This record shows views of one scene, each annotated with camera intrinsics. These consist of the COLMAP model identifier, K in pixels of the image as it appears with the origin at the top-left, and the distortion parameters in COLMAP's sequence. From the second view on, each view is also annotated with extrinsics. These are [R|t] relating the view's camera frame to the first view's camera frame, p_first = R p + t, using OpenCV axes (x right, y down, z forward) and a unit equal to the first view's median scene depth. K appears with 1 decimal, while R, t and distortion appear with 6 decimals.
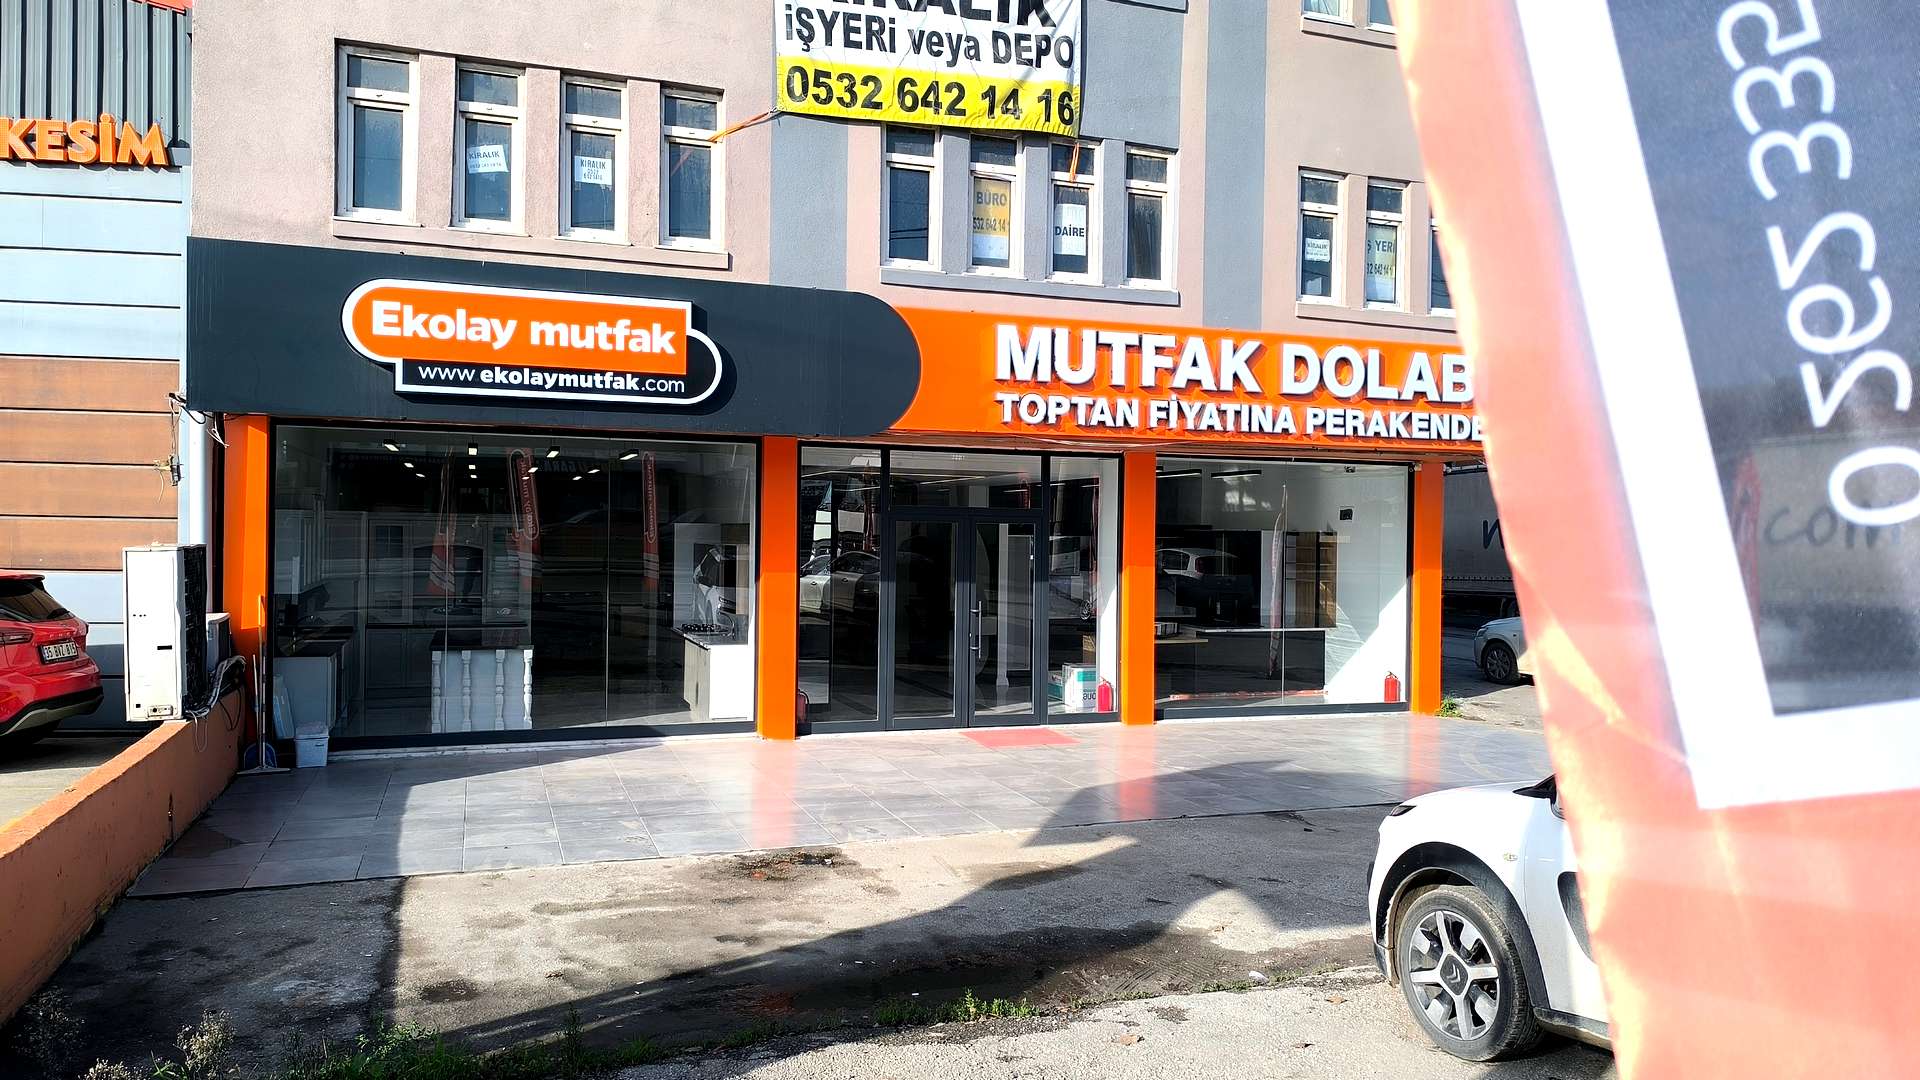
lens RADIAL K [[1319.7, 0, 955.8], [0, 1319.7, 544.8], [0, 0, 1]] dist [0.018465, -0.005194]
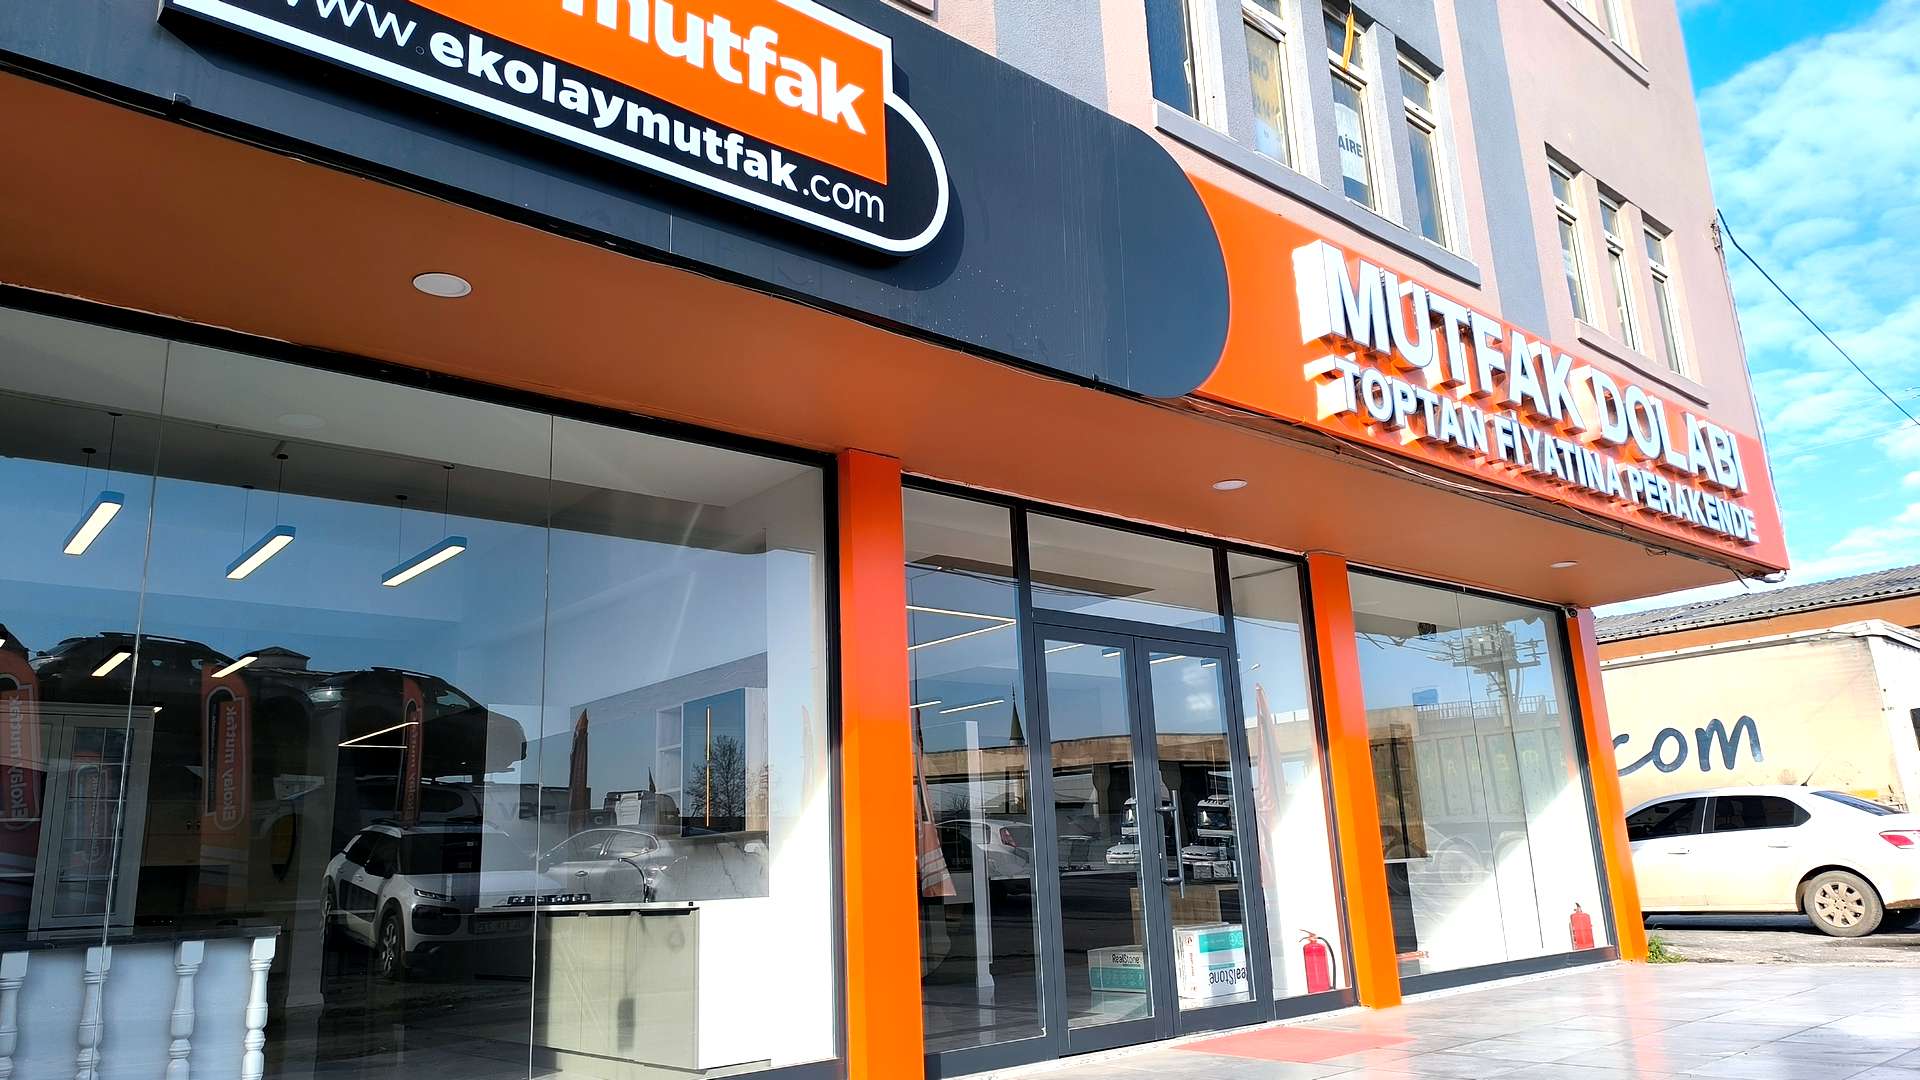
lens RADIAL K [[1319.7, 0, 963.8], [0, 1319.7, 532.2], [0, 0, 1]] dist [0.018465, -0.005194]
pose [[0.938009, 0.031895, 0.345141, -0.331170], [0.057700, 0.967494, -0.246222, 0.089077], [-0.341775, 0.250874, 0.905678, 0.641541]]
